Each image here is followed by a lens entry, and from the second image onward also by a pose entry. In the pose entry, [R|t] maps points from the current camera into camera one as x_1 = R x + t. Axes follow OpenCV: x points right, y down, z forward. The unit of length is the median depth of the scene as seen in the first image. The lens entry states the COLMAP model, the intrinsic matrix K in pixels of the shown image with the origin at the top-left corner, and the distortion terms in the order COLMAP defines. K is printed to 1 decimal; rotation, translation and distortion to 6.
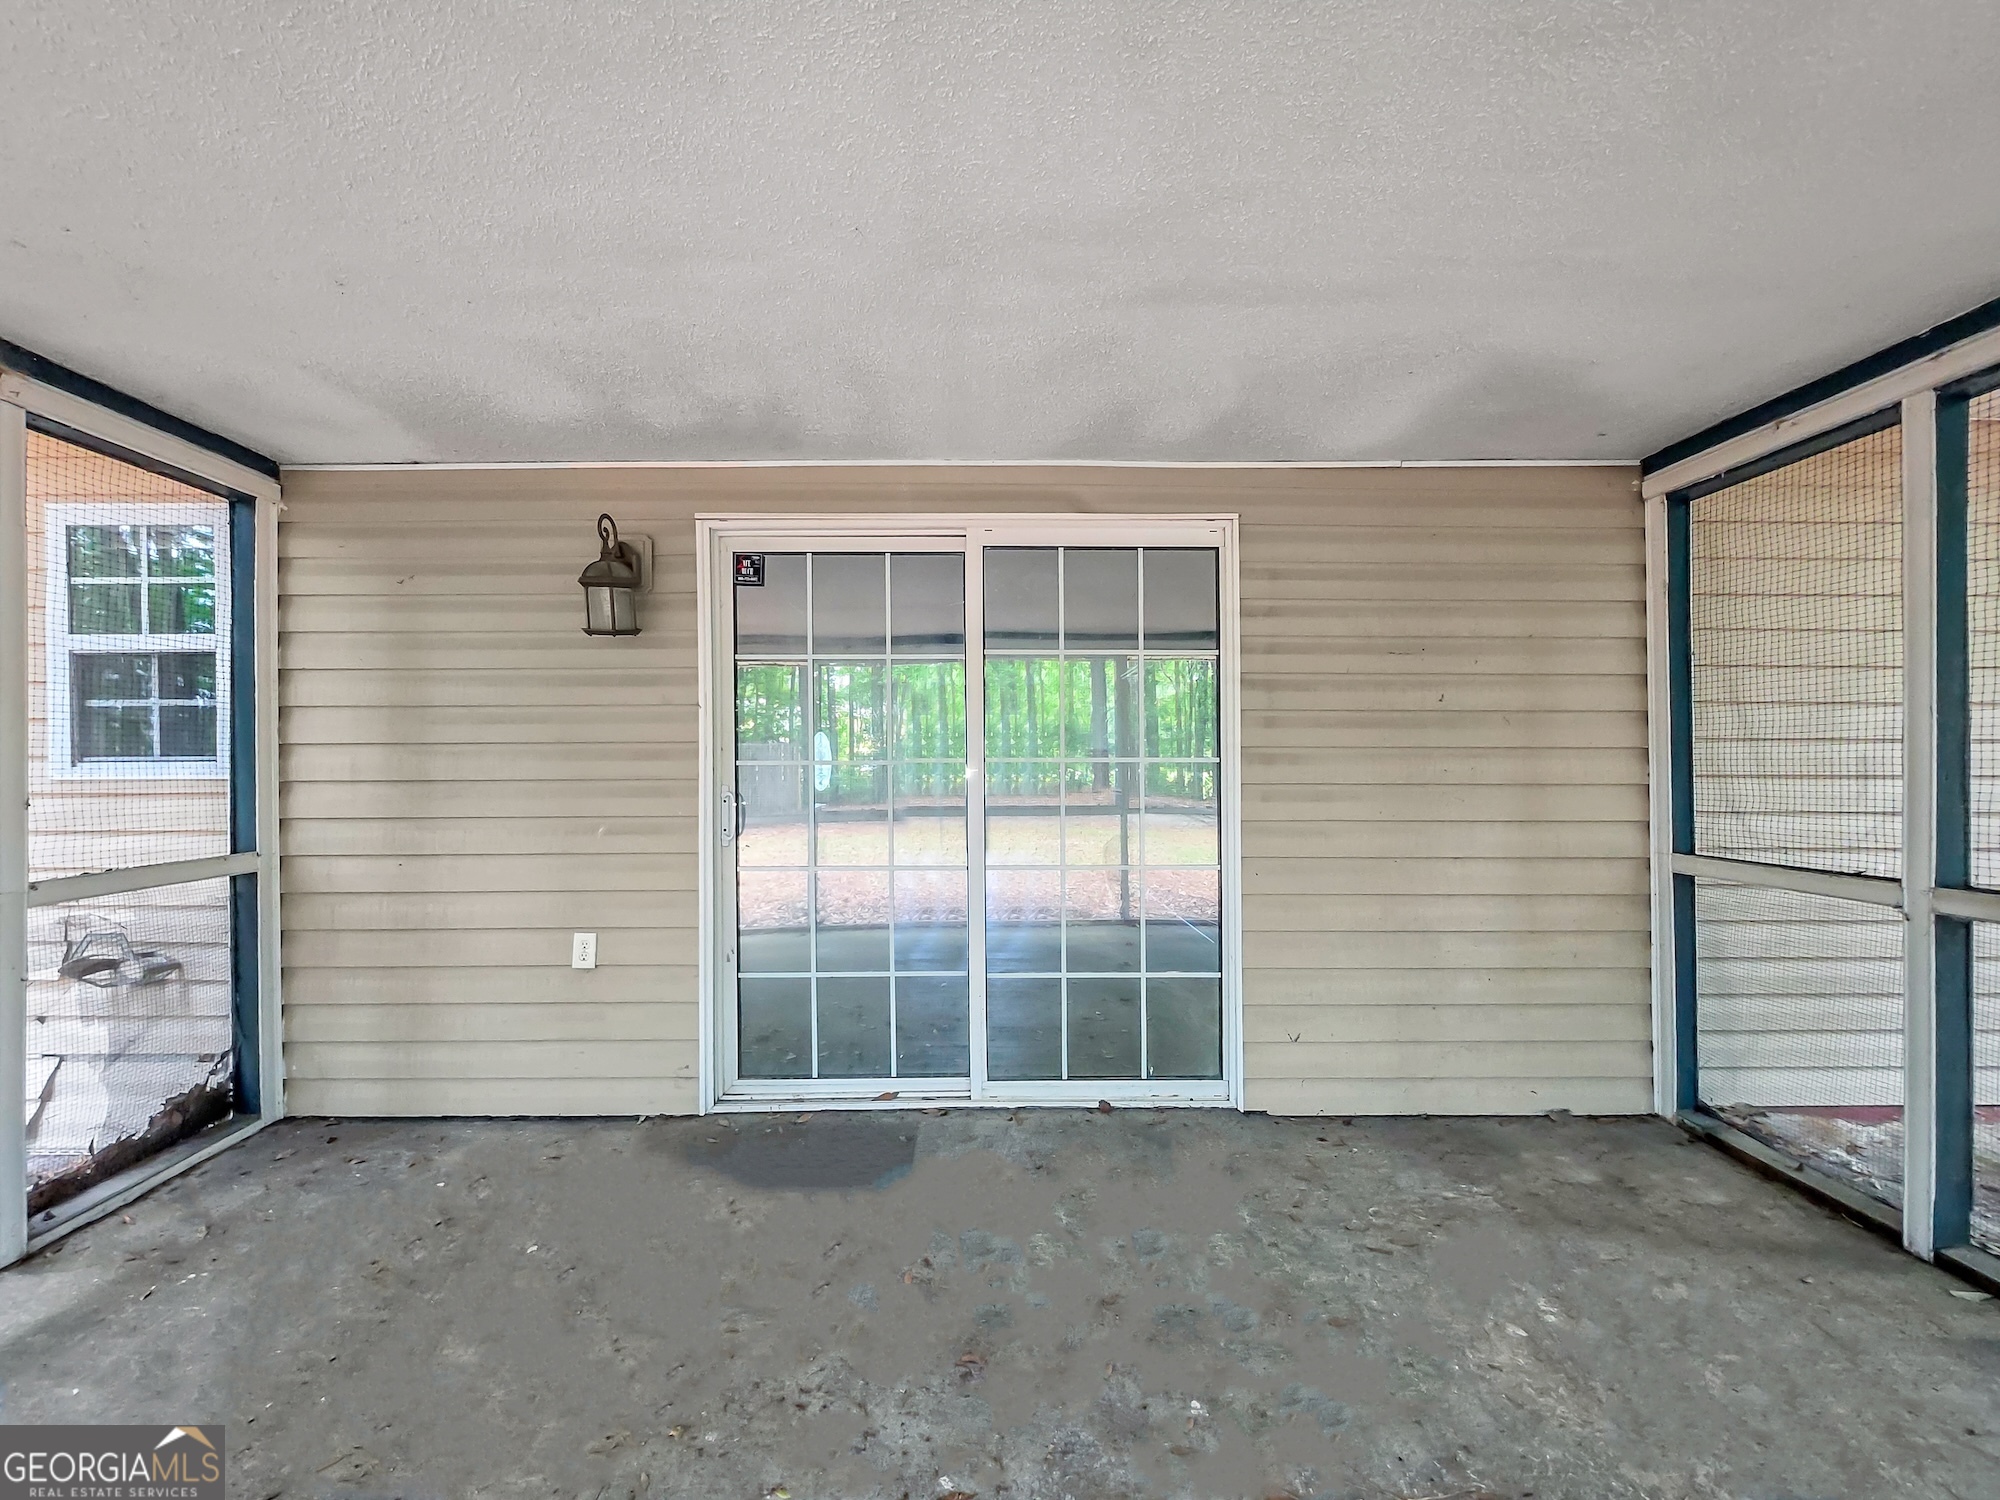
lens RADIAL K [[816.9, 0, 957.7], [0, 816.9, 769.7], [0, 0, 1]] dist [-0.000609, 0.000167]
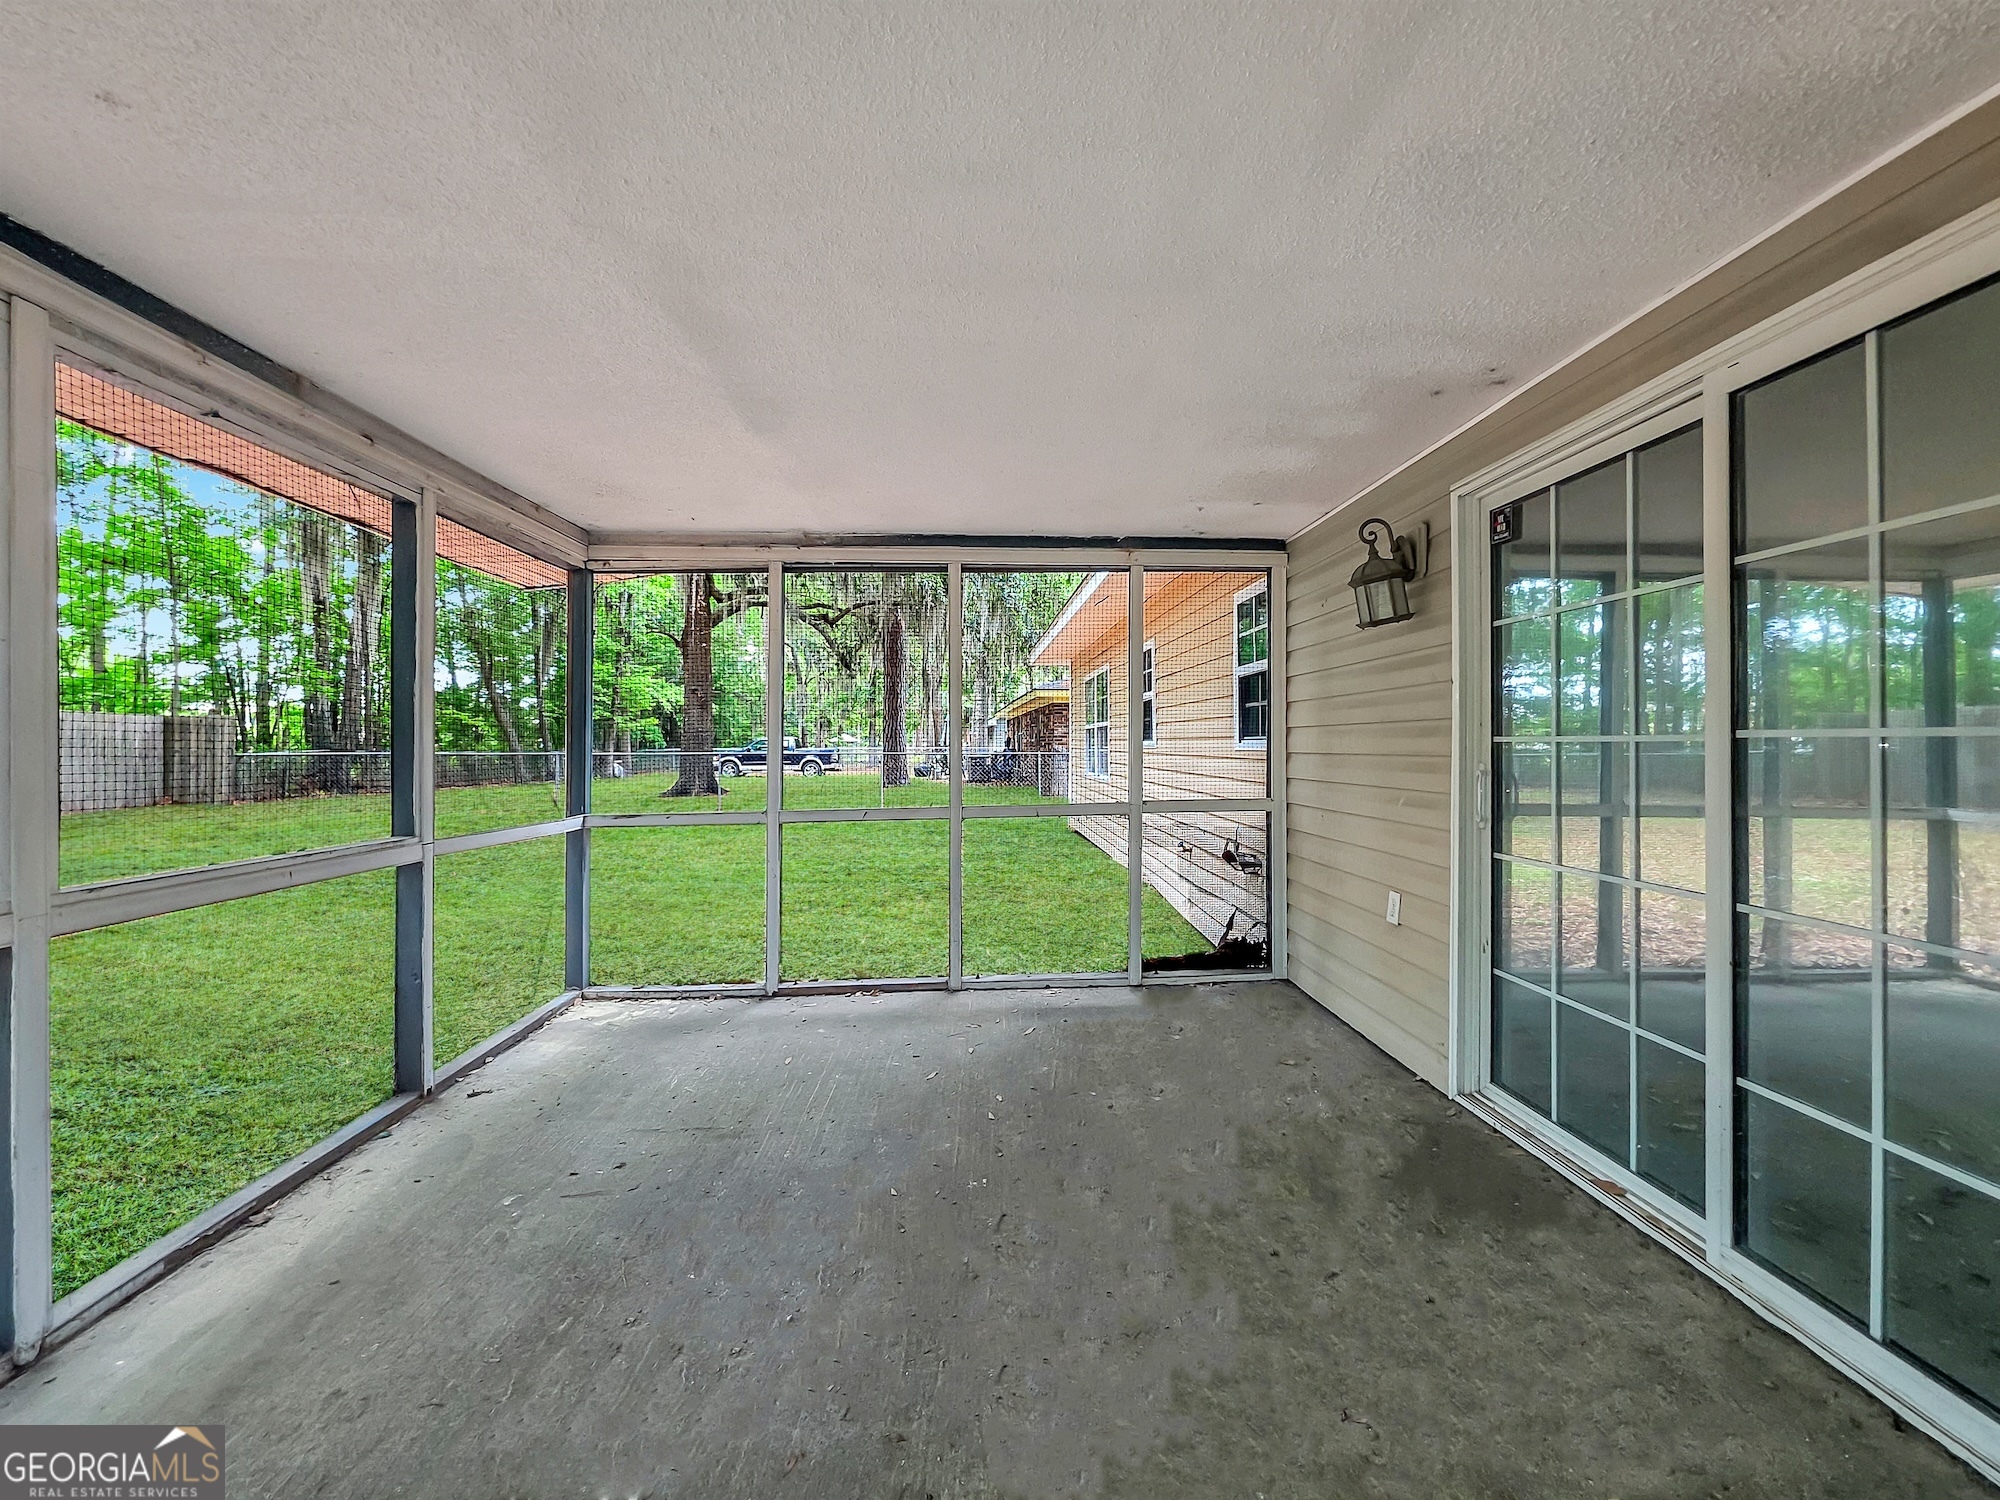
lens RADIAL K [[818.8, 0, 1000.0], [0, 818.8, 750.0], [0, 0, 1]] dist [0.000654, 0.000185]
pose [[0.042627, 0.011007, -0.999030, 0.643238], [-0.006186, 0.999923, 0.010753, -0.003073], [0.999072, 0.005721, 0.042692, 0.418706]]
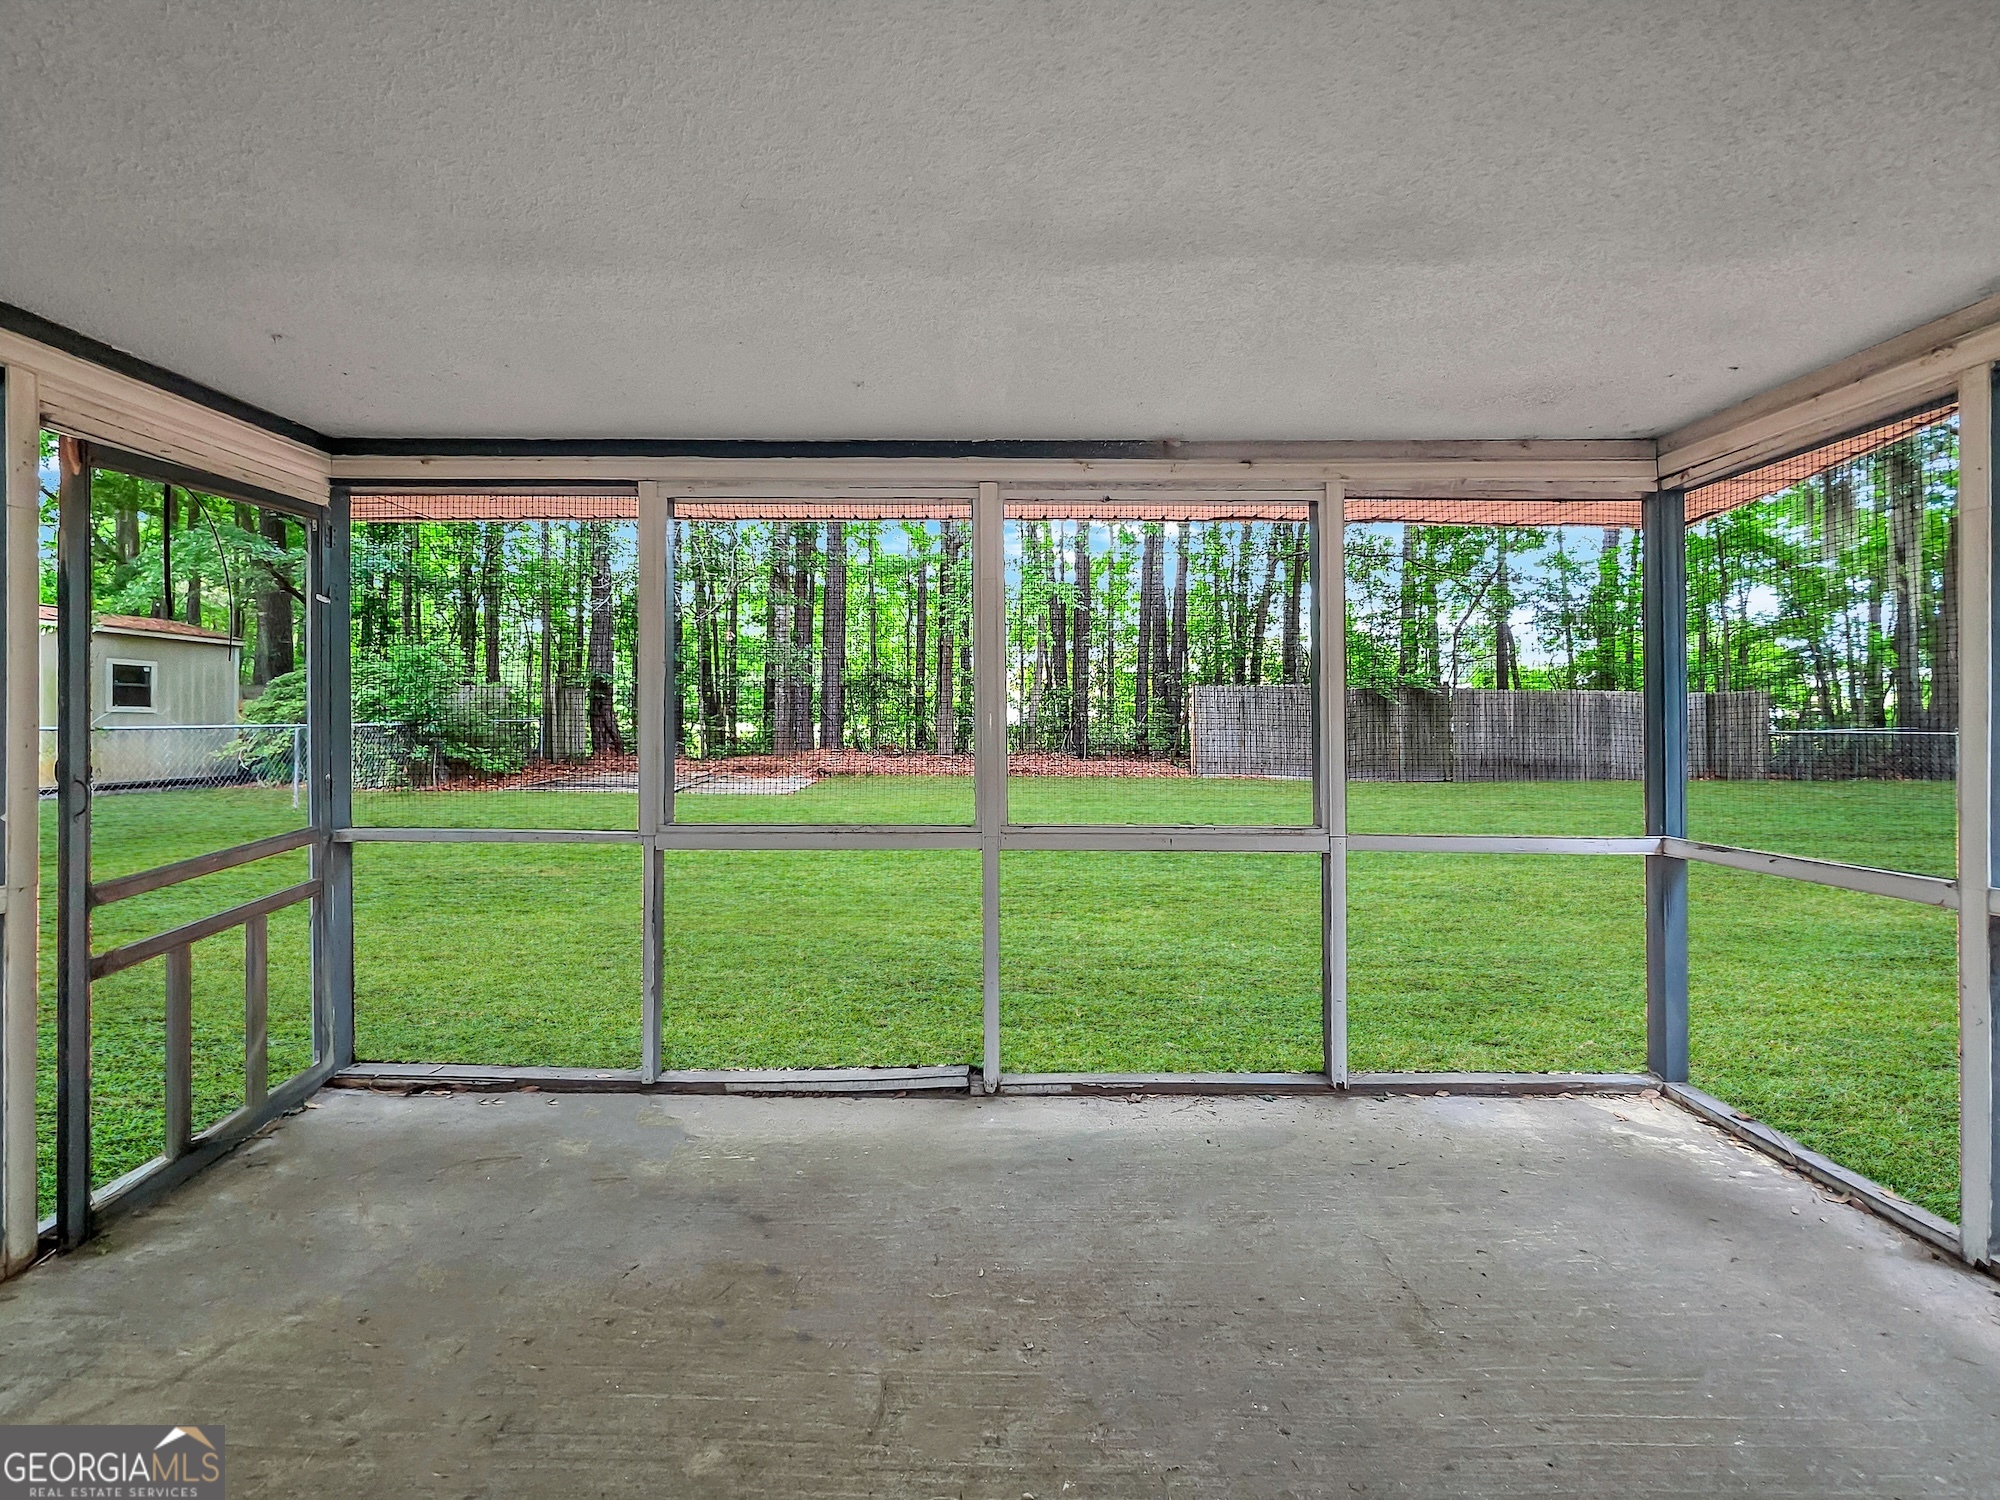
lens RADIAL K [[841.2, 0, 995.6], [0, 841.2, 707.6], [0, 0, 1]] dist [0.000162, 0.000025]
pose [[-0.999971, 0.002100, -0.007285, 0.031912], [0.002103, 0.999998, -0.000415, -0.030627], [0.007285, -0.000430, -0.999973, 0.791378]]
